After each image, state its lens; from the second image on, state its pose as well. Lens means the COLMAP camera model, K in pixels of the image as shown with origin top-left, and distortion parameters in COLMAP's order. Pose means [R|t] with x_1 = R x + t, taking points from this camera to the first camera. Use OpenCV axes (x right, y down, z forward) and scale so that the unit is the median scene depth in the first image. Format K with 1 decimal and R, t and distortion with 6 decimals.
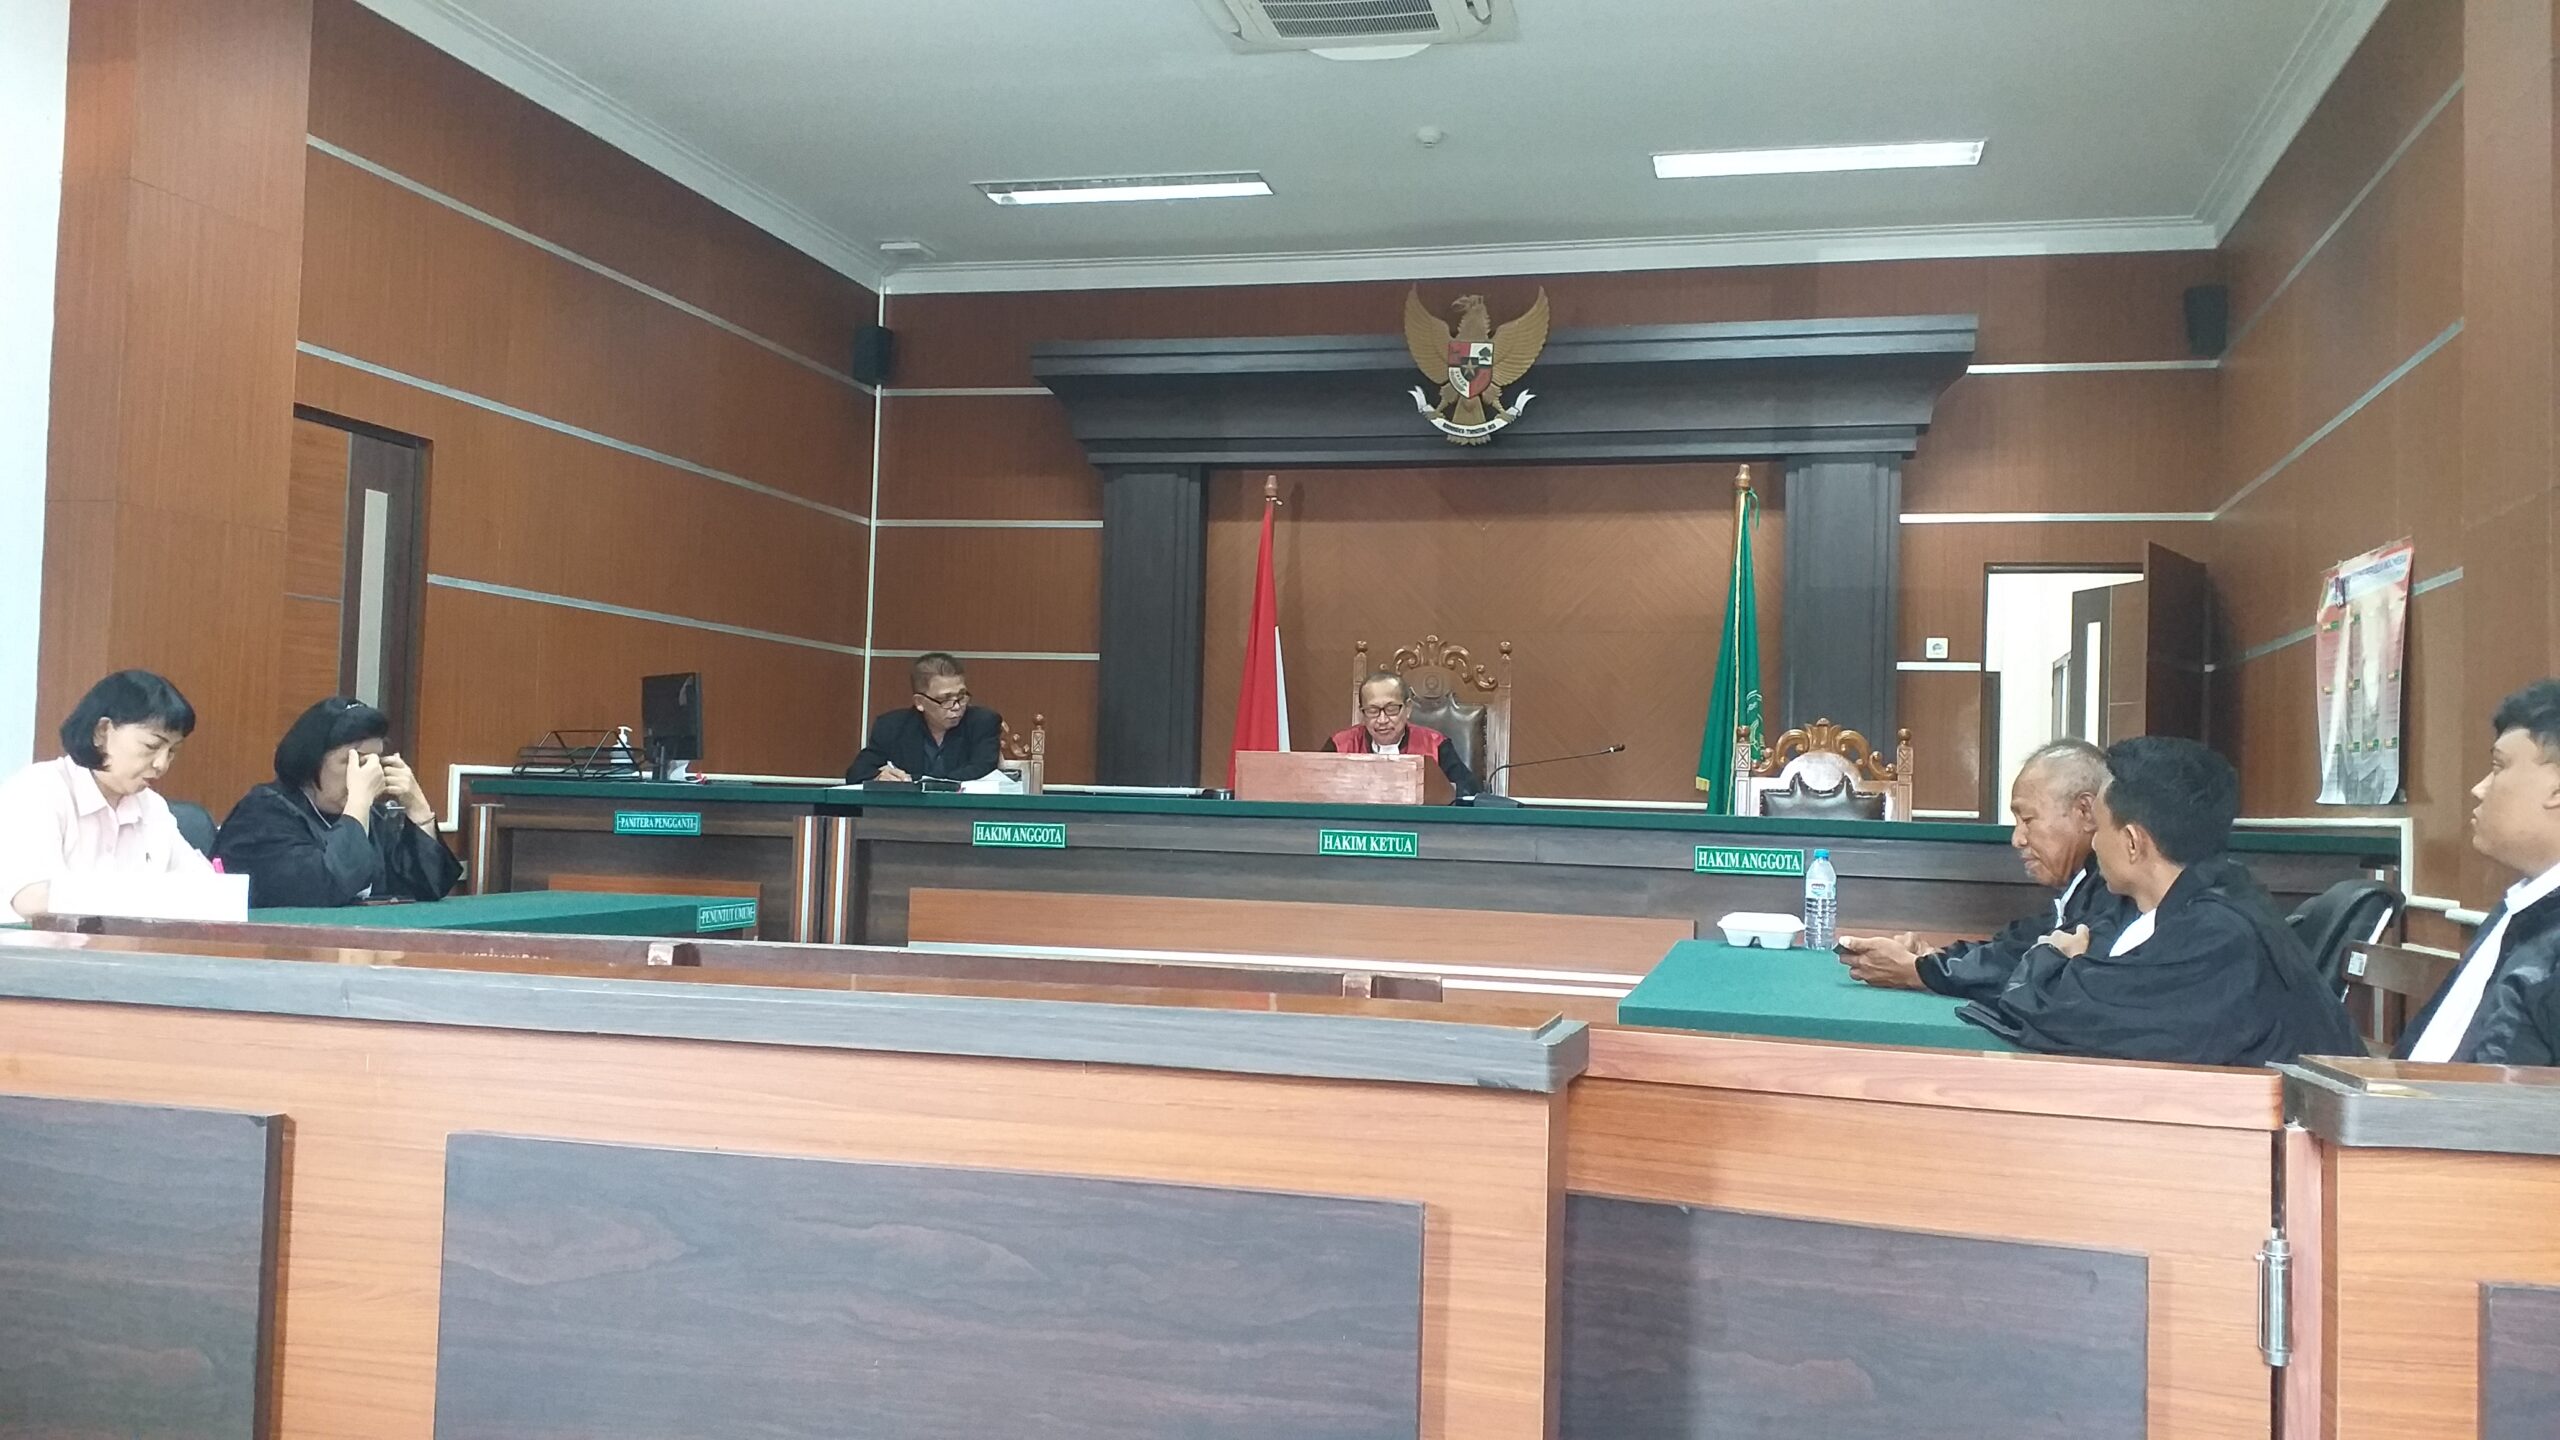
lens RADIAL K [[1981.6, 0, 1280.0], [0, 1981.6, 720.0], [0, 0, 1]] dist [0.003063, -0.047525]
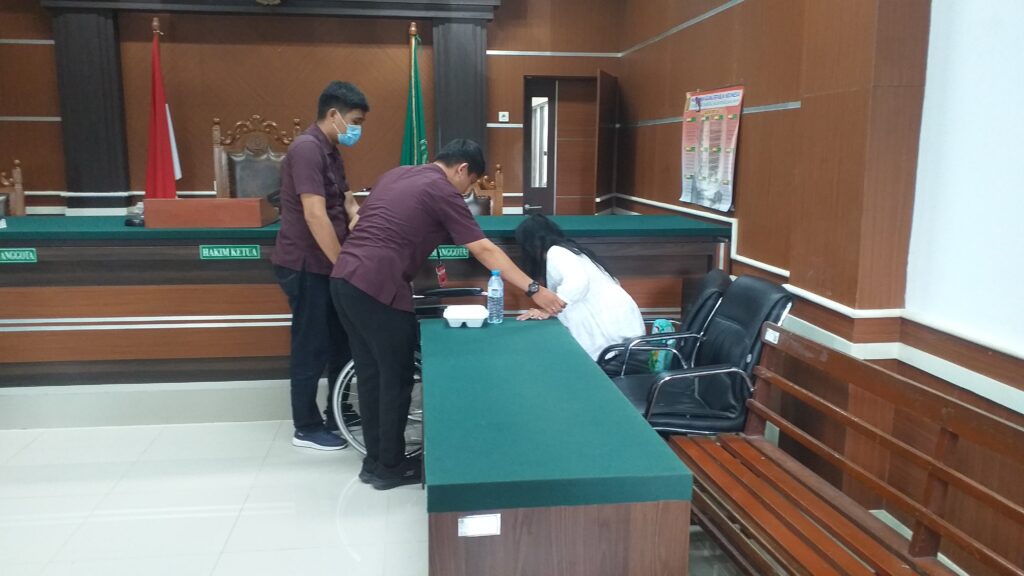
lens RADIAL K [[792.7, 0, 512.0], [0, 792.7, 288.0], [0, 0, 1]] dist [0.003063, -0.047525]
pose [[0.924716, -0.082792, 0.371546, 0.008629], [-0.001715, 0.975145, 0.221562, -0.045779], [-0.380655, -0.205519, 0.901590, 0.193729]]
